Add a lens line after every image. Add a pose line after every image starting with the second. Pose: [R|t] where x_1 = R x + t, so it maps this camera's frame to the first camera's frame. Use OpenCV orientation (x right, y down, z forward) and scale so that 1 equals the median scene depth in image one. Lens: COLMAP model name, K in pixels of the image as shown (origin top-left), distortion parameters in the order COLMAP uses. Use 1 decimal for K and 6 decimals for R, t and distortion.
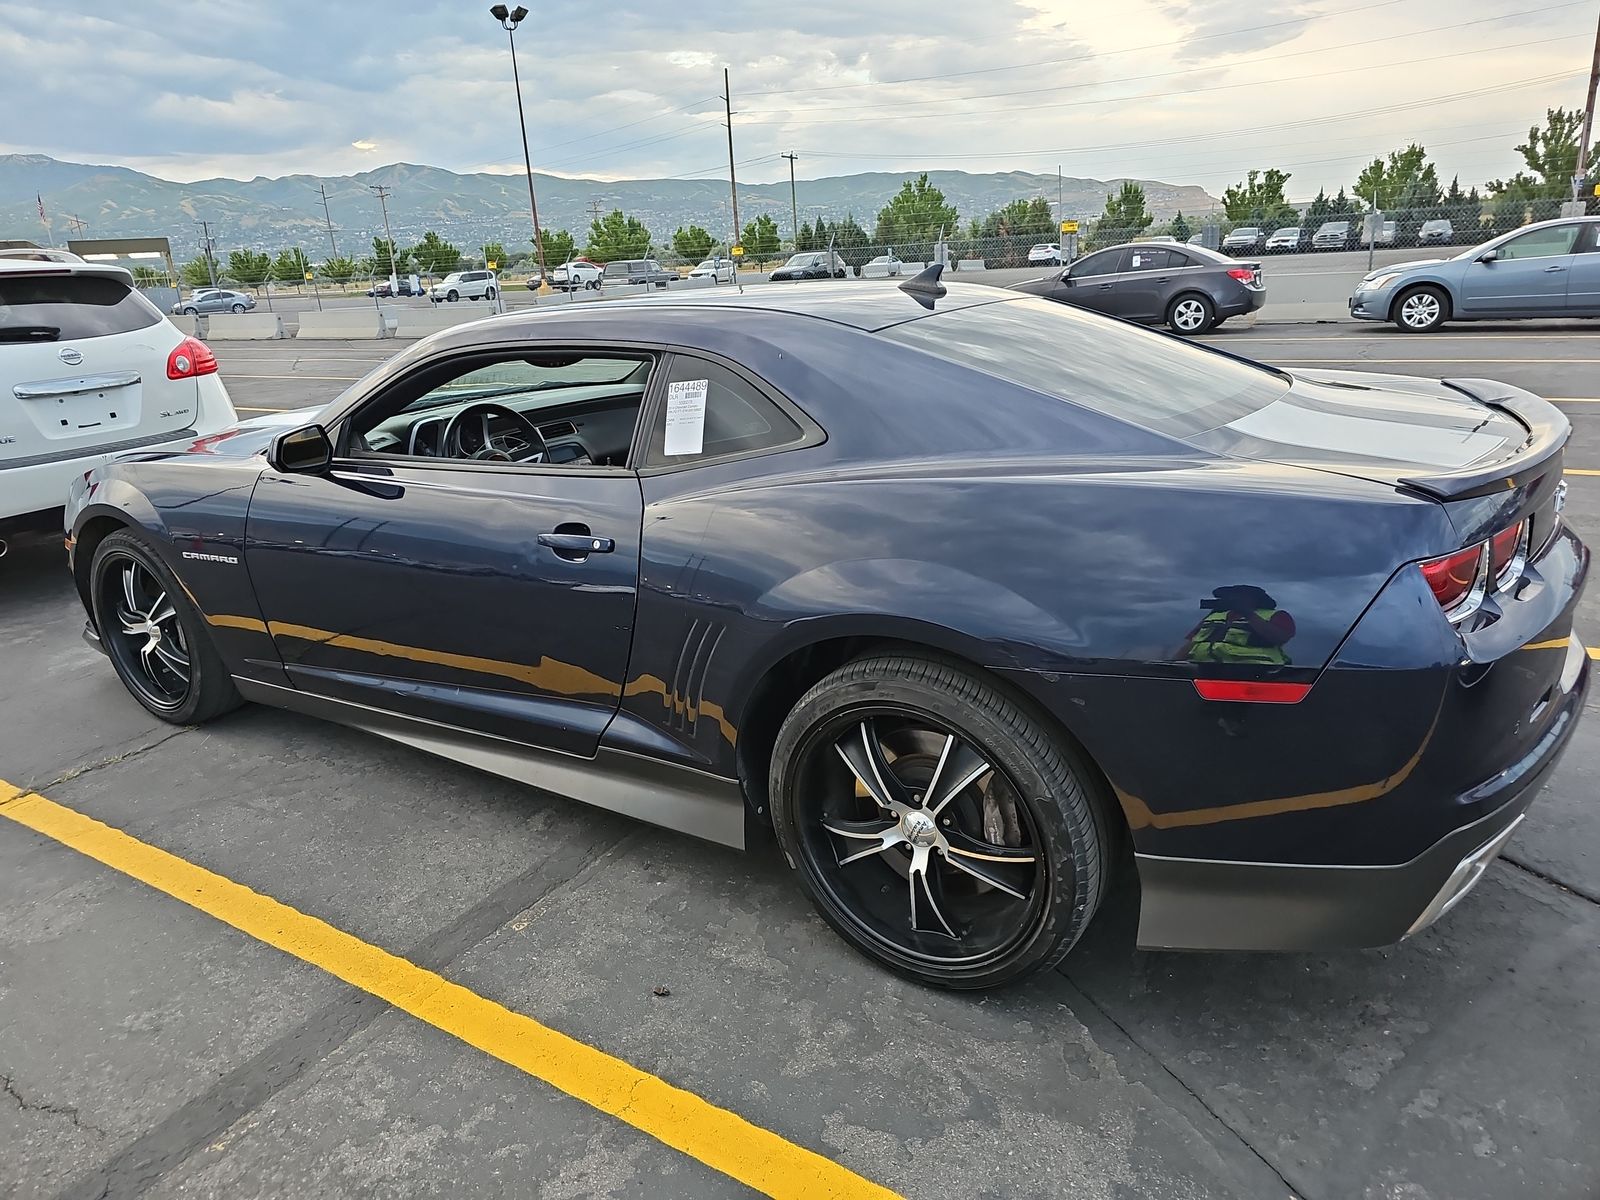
lens RADIAL K [[1068.0, 0, 800.0], [0, 1068.0, 600.0], [0, 0, 1]] dist [0.018386, -0.007570]
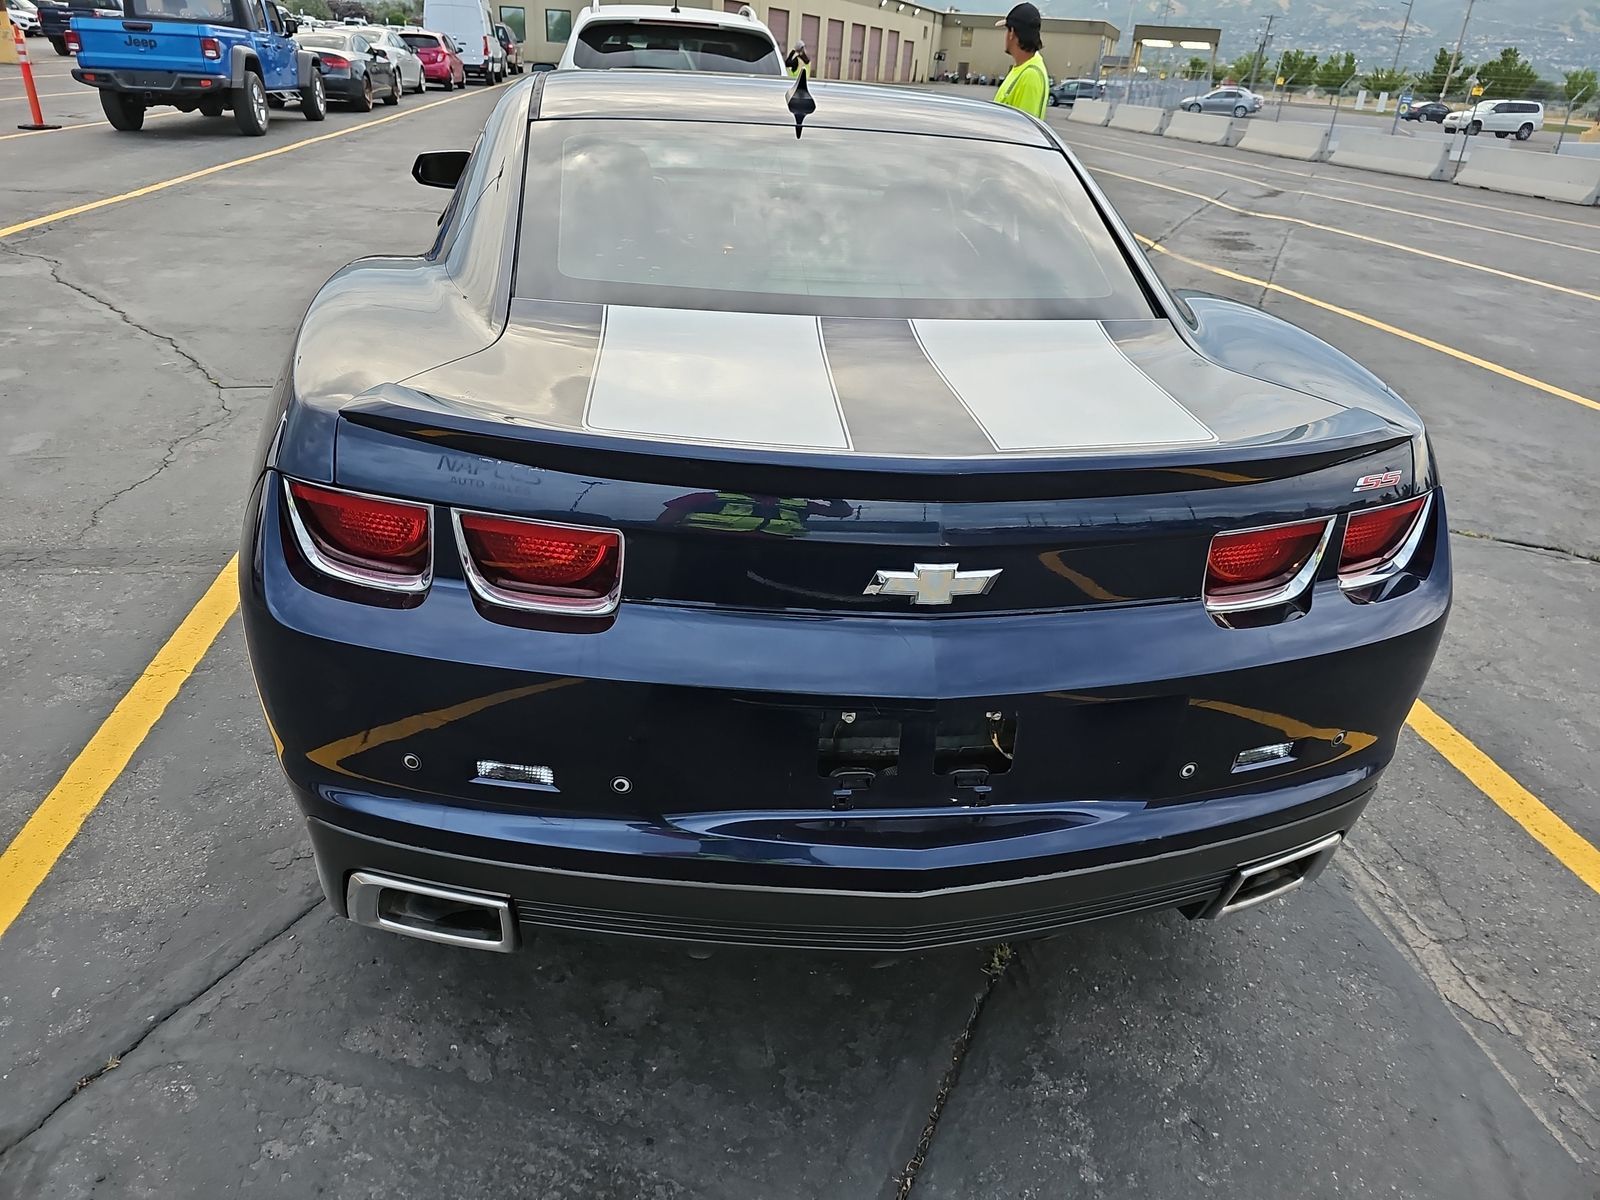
lens RADIAL K [[1068.0, 0, 800.0], [0, 1068.0, 600.0], [0, 0, 1]] dist [0.018386, -0.007570]
pose [[0.632445, 0.432239, -0.642793, 0.138348], [-0.328771, 0.901167, 0.282502, -0.030050], [0.701373, 0.032665, 0.712046, 0.072399]]
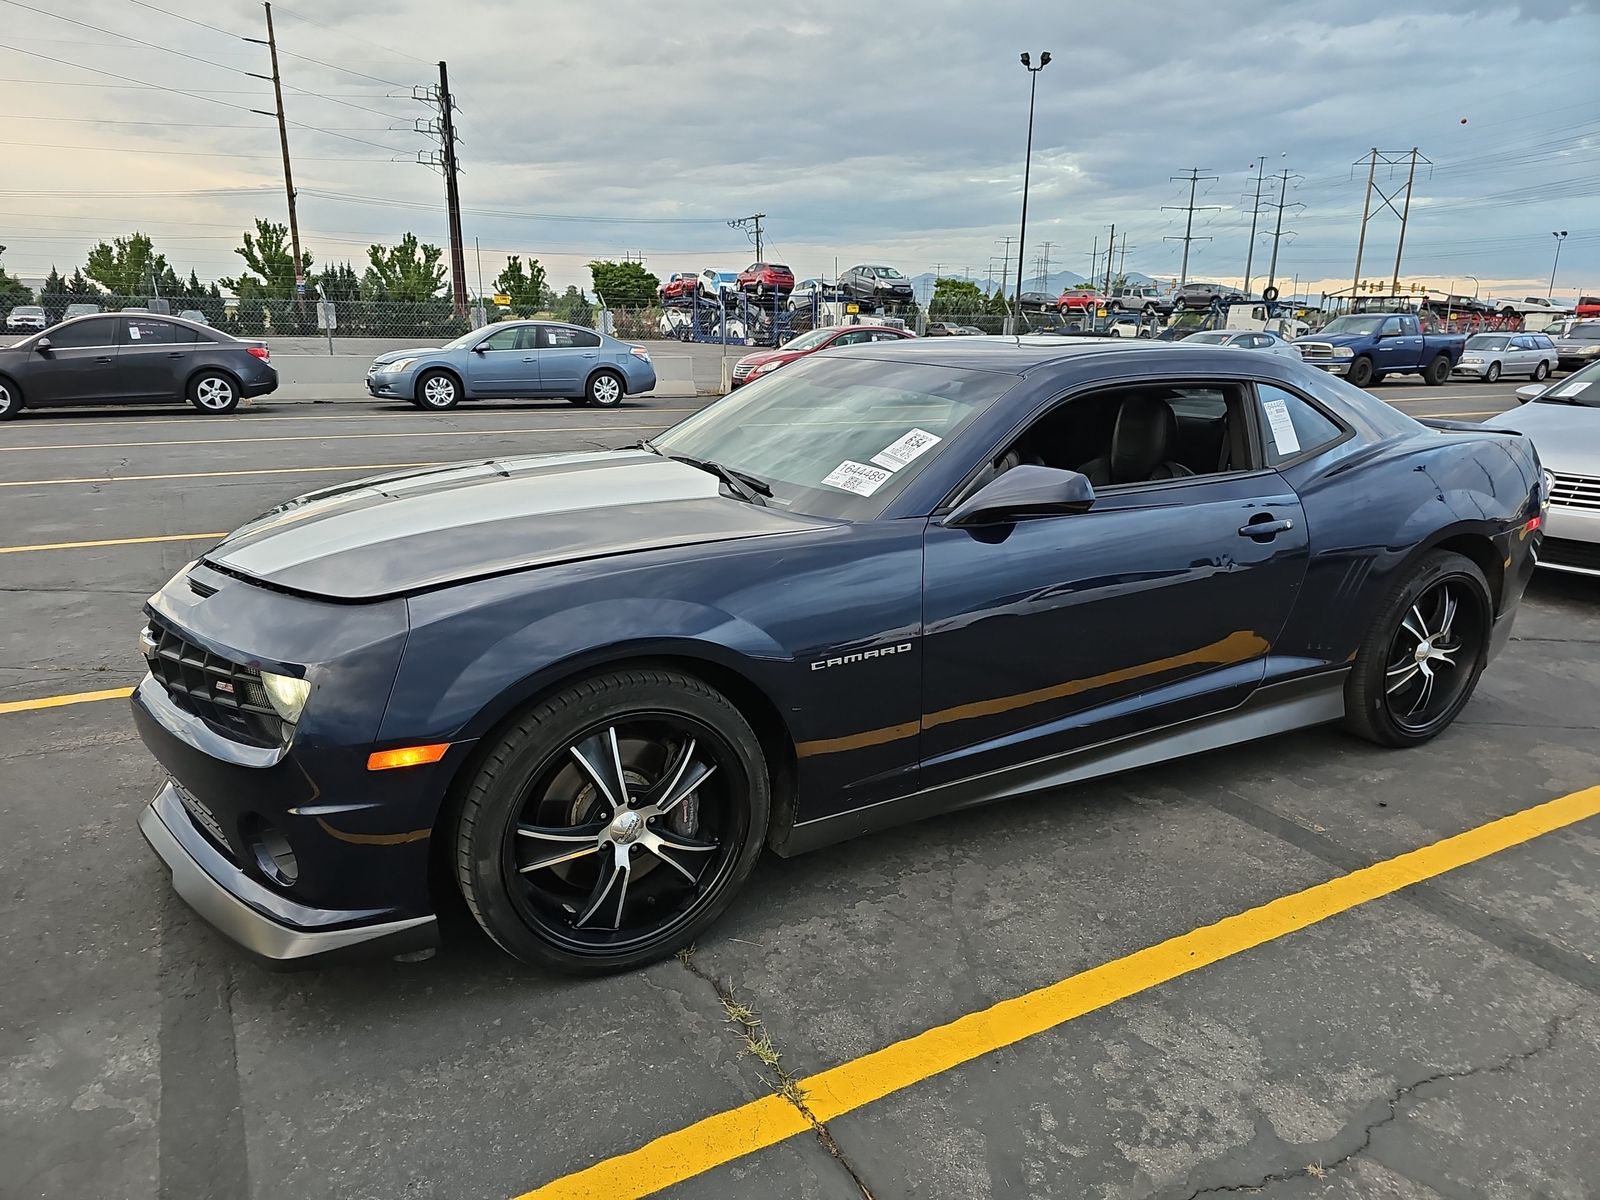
lens RADIAL K [[1052.1, 0, 799.8], [0, 1052.1, 634.2], [0, 0, 1]] dist [0.034751, -0.027692]
pose [[0.467946, -0.190625, 0.862954, -0.241992], [0.229670, 0.969141, 0.089540, -0.026404], [-0.853392, 0.156295, 0.497286, 0.130875]]
